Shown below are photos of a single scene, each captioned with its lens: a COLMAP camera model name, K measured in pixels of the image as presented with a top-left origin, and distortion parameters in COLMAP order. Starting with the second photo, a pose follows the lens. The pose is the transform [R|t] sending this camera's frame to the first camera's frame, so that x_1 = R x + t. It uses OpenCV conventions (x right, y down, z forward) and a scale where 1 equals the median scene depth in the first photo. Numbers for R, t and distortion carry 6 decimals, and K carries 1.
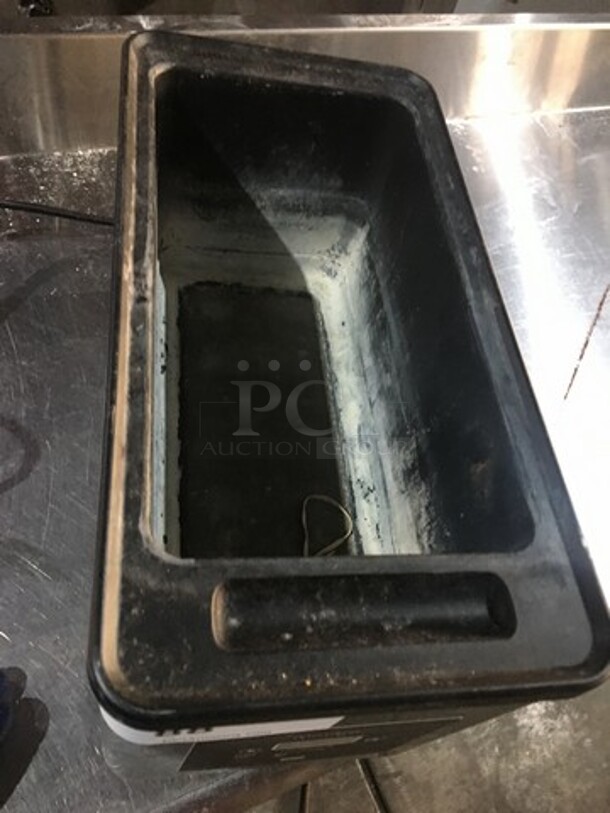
lens RADIAL K [[696.6, 0, 299.7], [0, 696.6, 406.3], [0, 0, 1]] dist [0.040609, -0.005849]
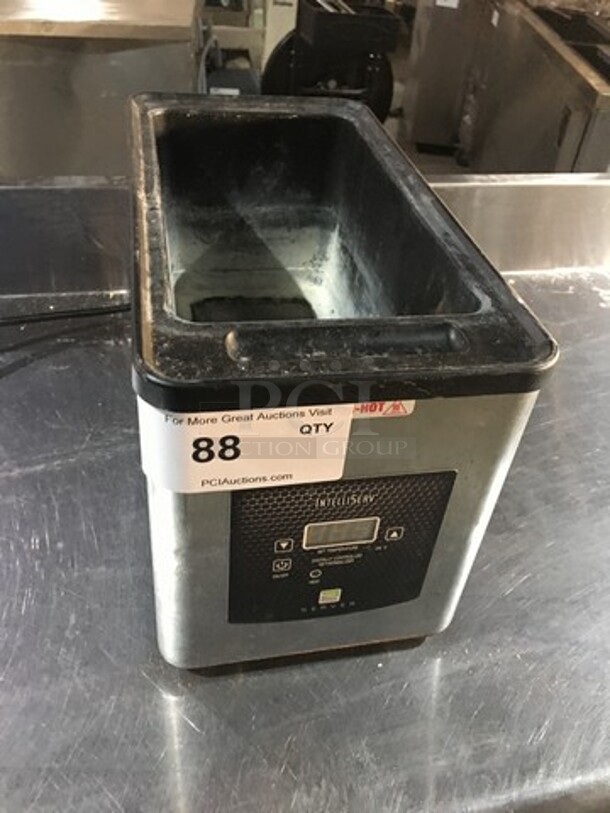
lens RADIAL K [[696.6, 0, 309.1], [0, 696.6, 405.7], [0, 0, 1]] dist [0.040609, -0.005849]
pose [[0.987516, -0.157294, -0.008436, 0.010098], [0.149034, 0.950314, -0.273298, 0.401496], [0.051005, 0.268628, 0.961893, -0.099649]]
